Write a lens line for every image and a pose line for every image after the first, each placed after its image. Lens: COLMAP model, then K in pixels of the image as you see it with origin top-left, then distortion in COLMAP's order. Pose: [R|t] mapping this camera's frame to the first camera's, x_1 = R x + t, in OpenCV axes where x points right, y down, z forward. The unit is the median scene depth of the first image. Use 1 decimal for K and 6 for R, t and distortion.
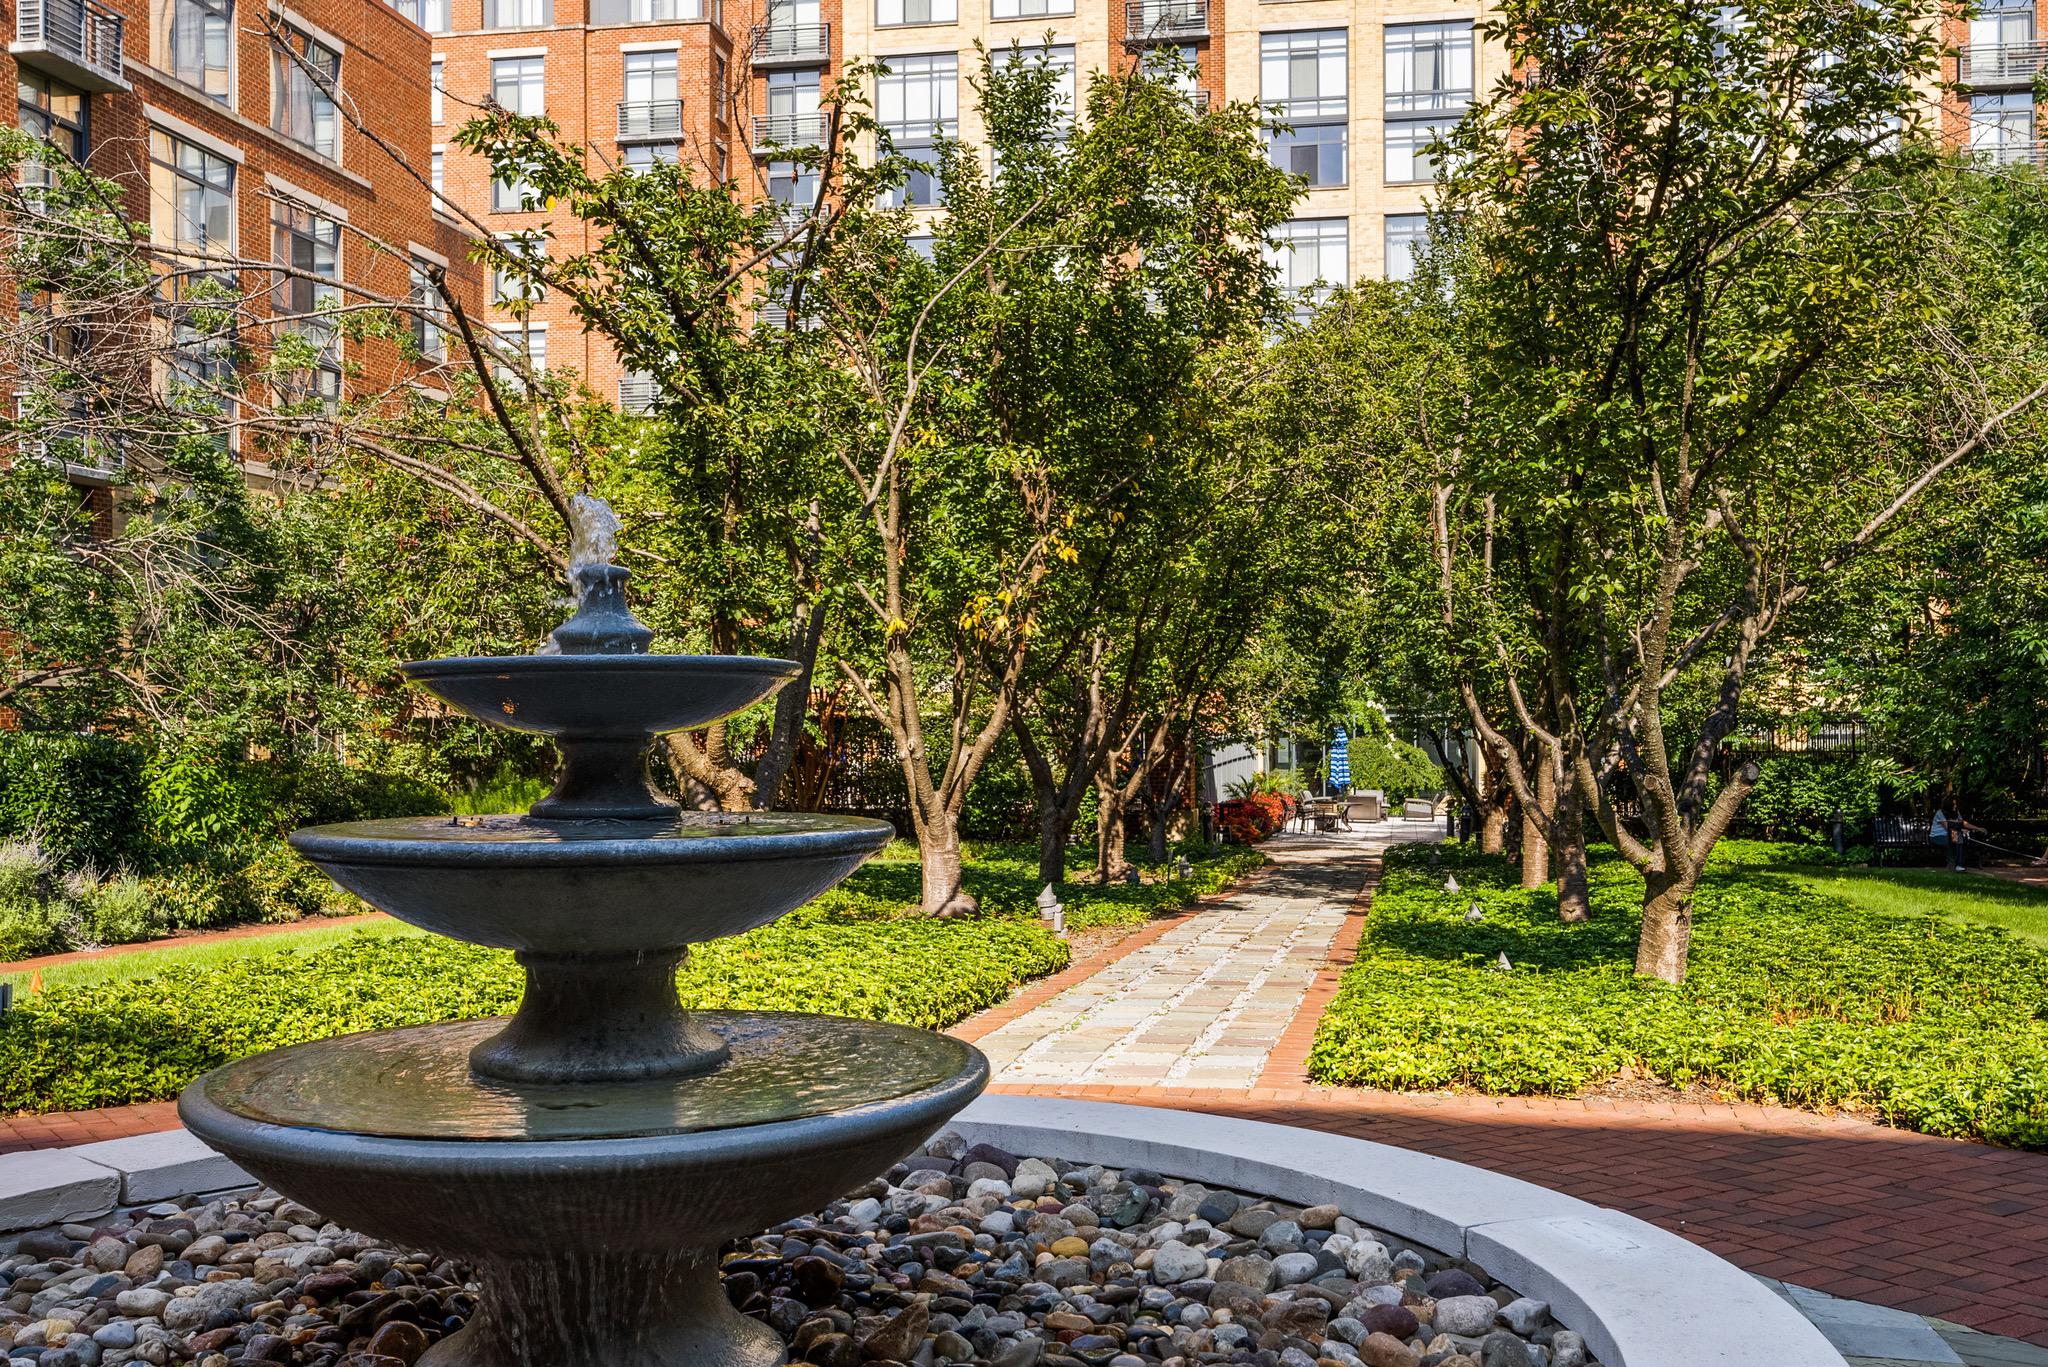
lens RADIAL K [[2100.0, 0, 1041.4], [0, 2100.0, 713.1], [0, 0, 1]] dist [0.009151, 0.000000]
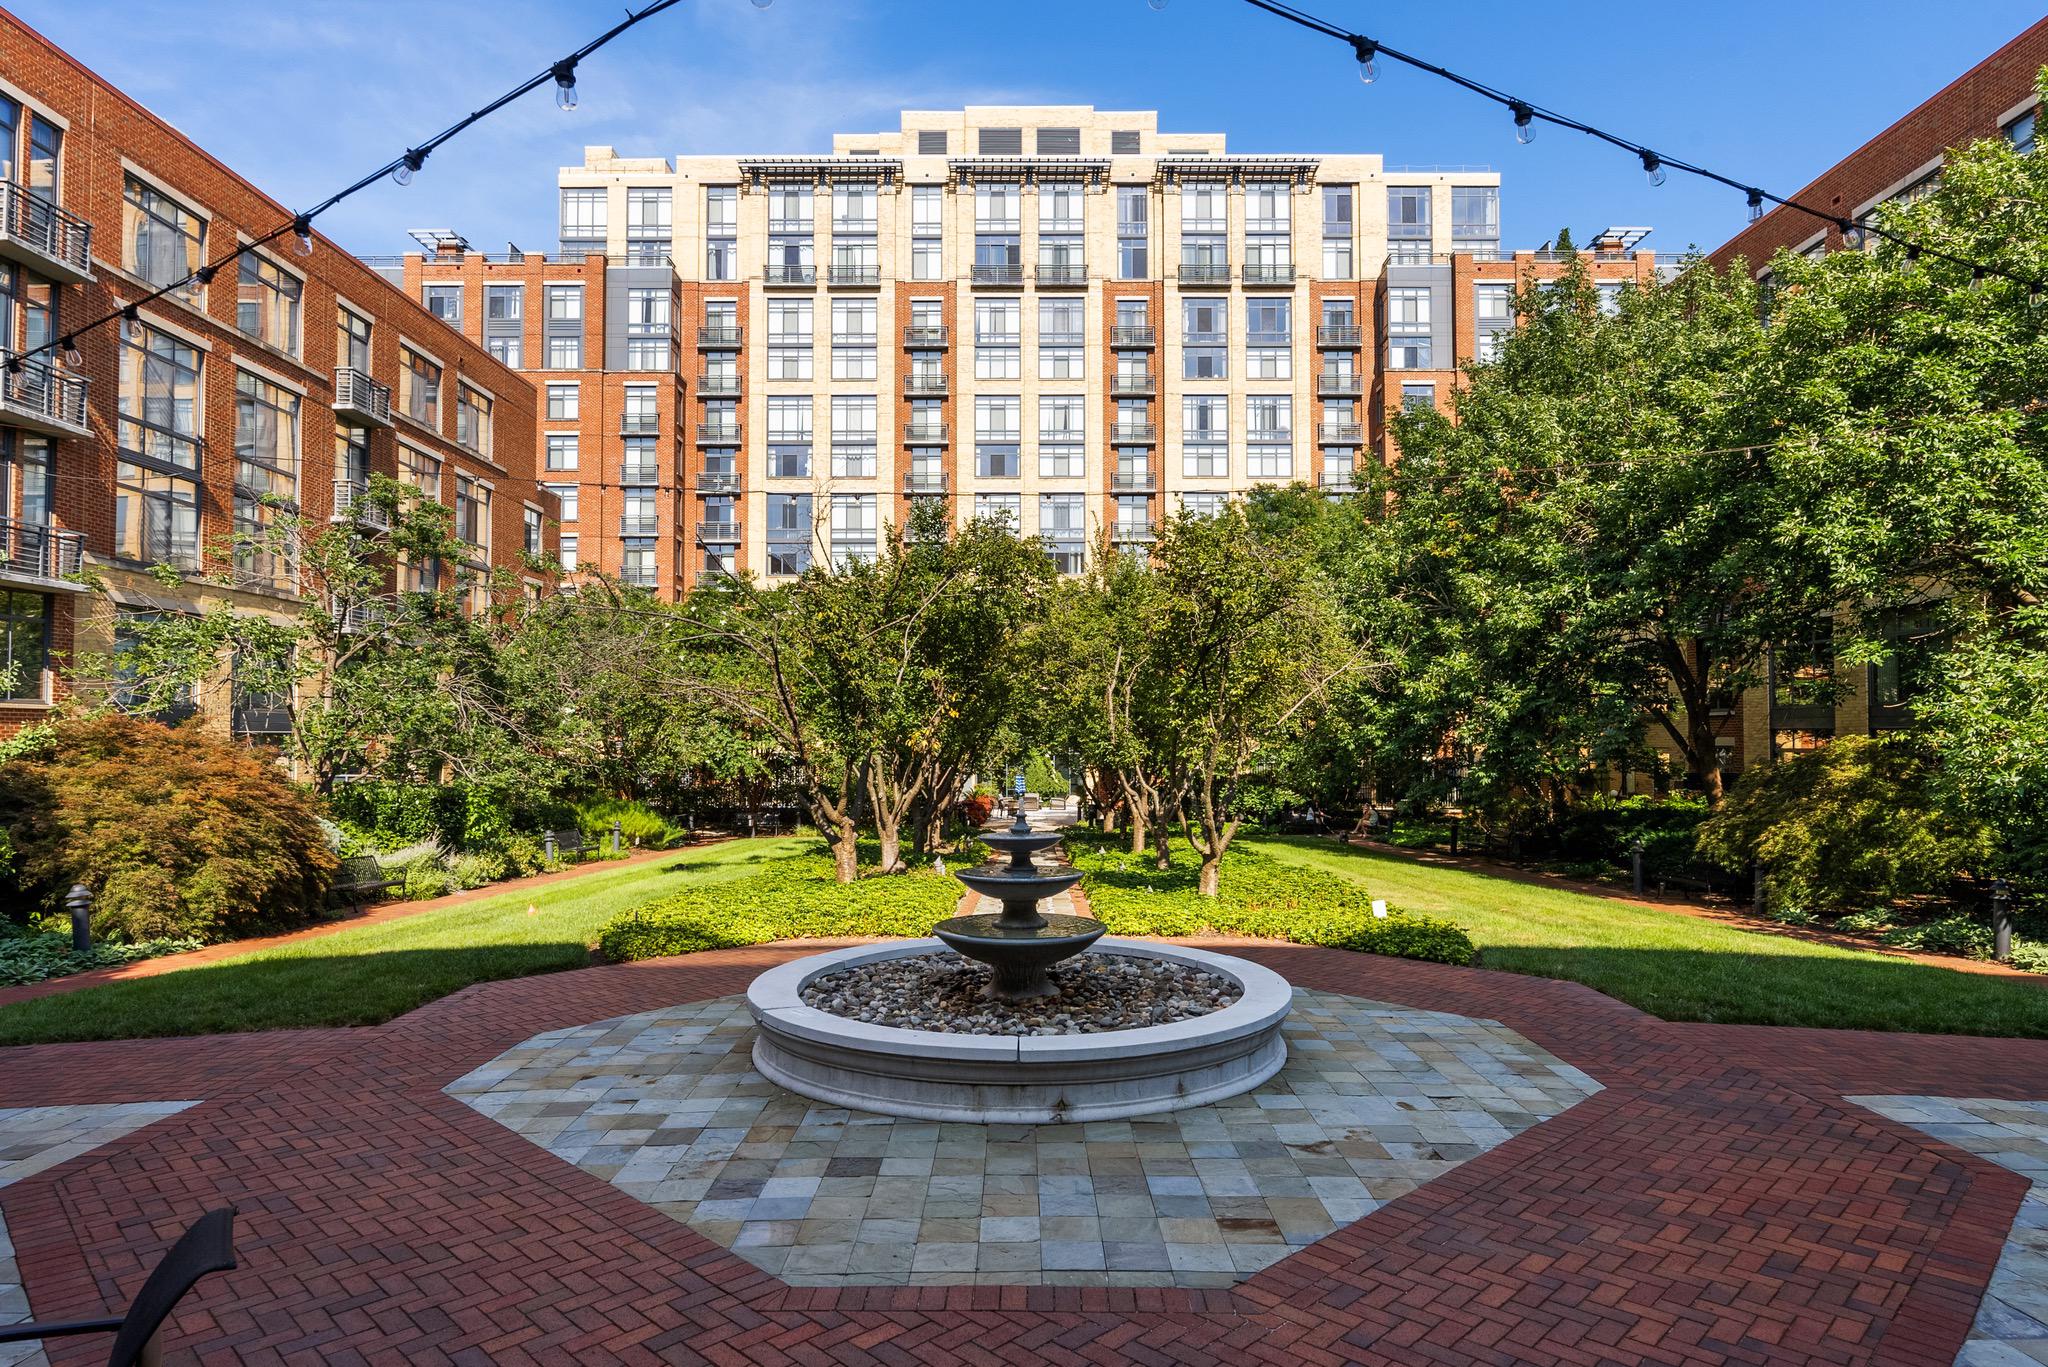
lens RADIAL K [[1245.1, 0, 1039.7], [0, 1245.1, 698.4], [0, 0, 1]] dist [0.003464, -0.000222]
pose [[0.982501, 0.008219, 0.186075, -0.137295], [-0.003000, 0.999595, -0.028313, -0.049587], [-0.186232, 0.027259, 0.982128, -0.335226]]
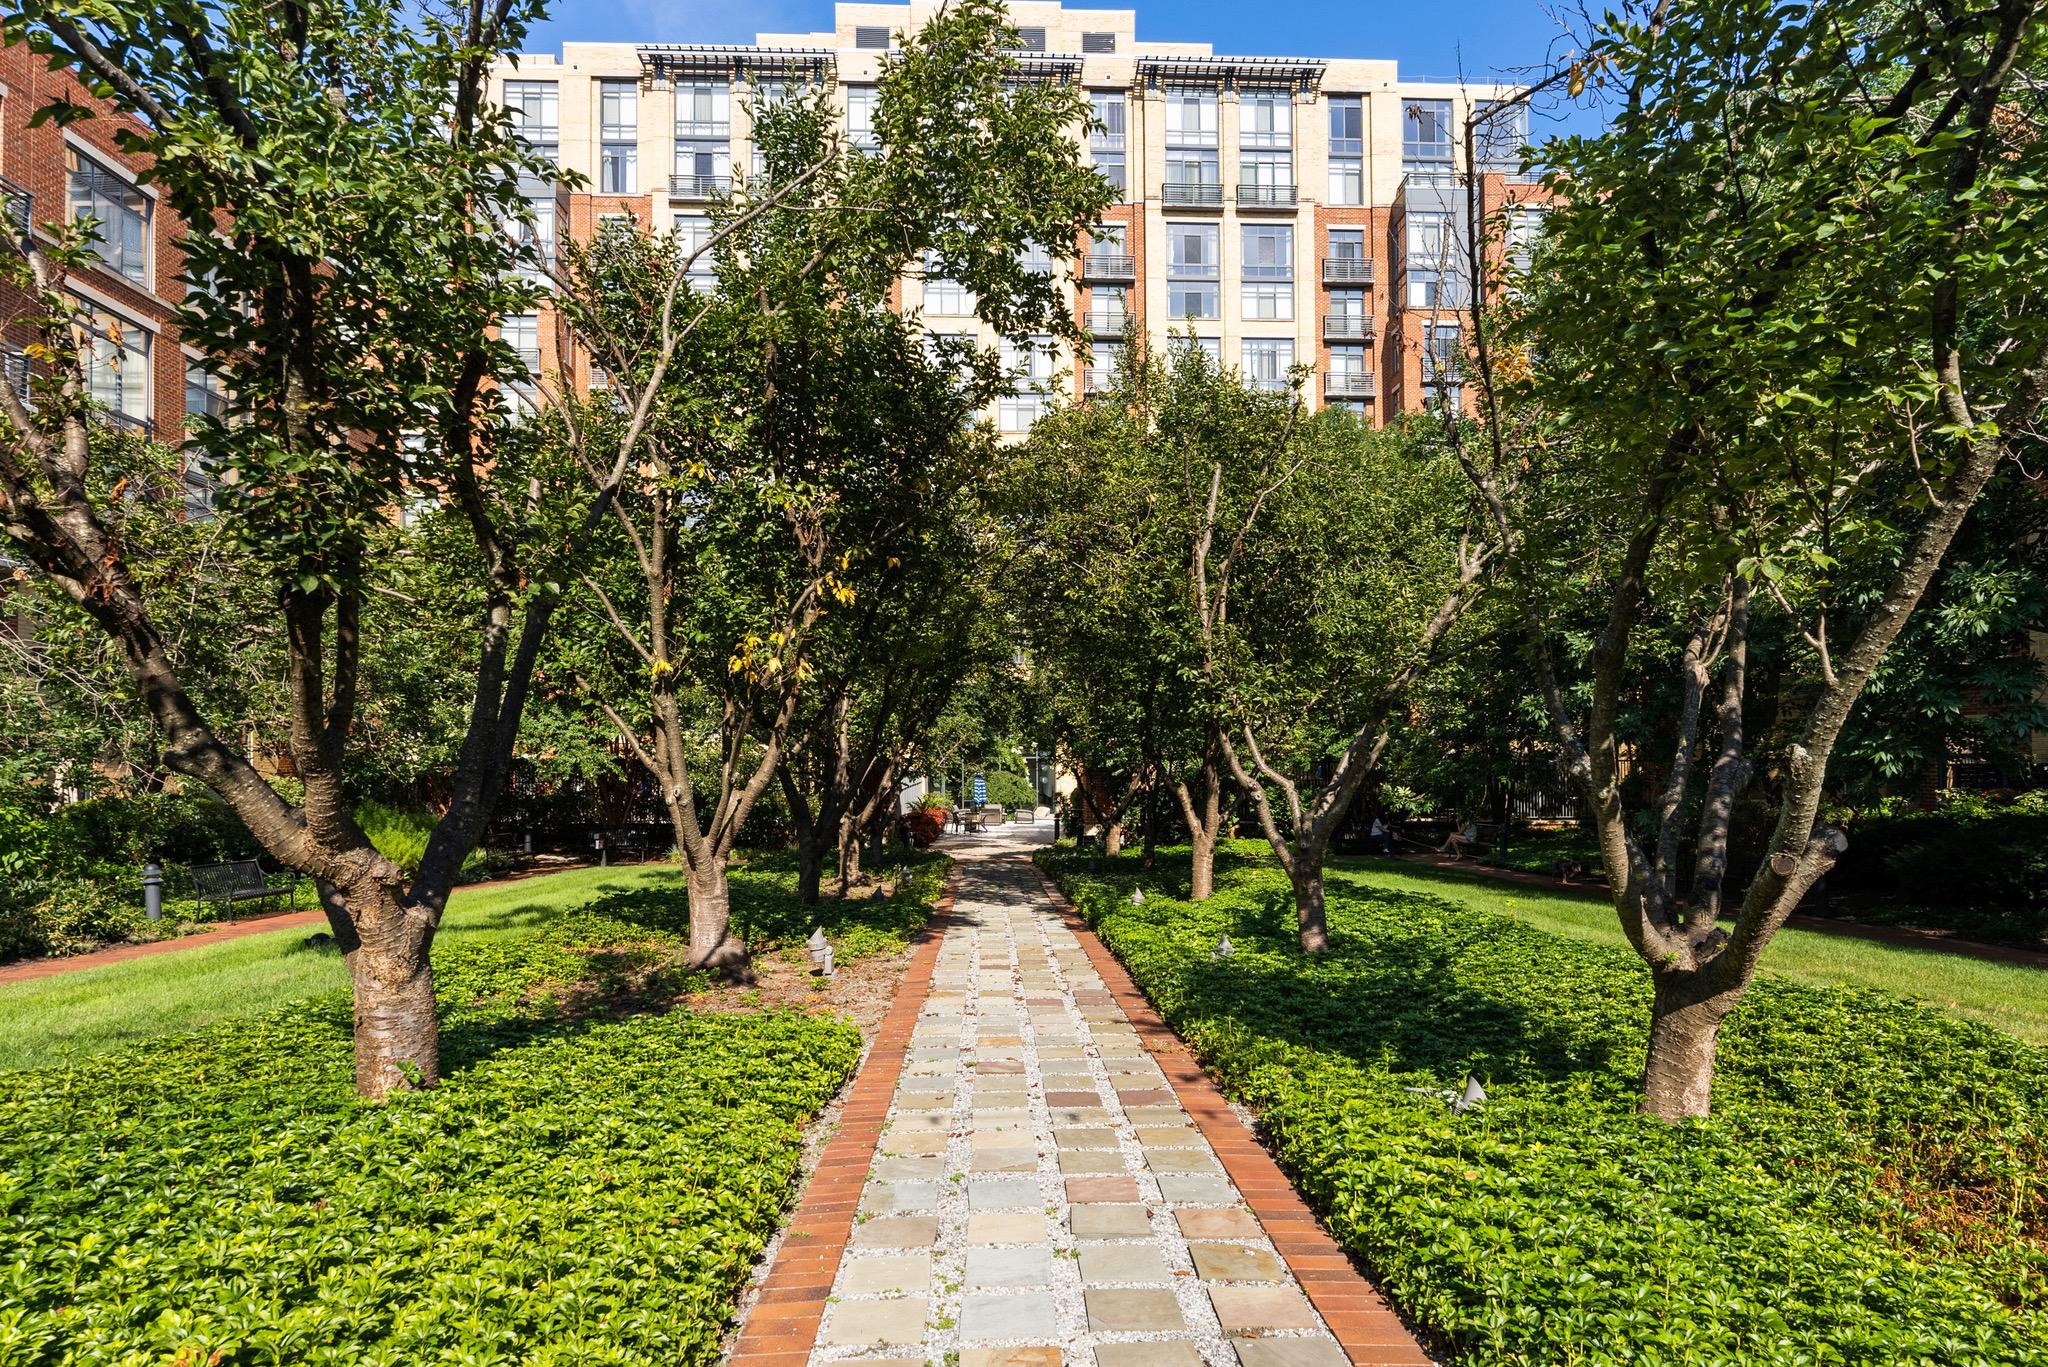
lens RADIAL K [[1125.7, 0, 1025.9], [0, 1125.7, 735.1], [0, 0, 1]] dist [-0.002128, 0.002238]
pose [[0.976215, 0.002749, 0.216786, -0.016558], [0.001244, 0.999832, -0.018280, -0.001099], [-0.216800, 0.018115, 0.976048, 0.432646]]
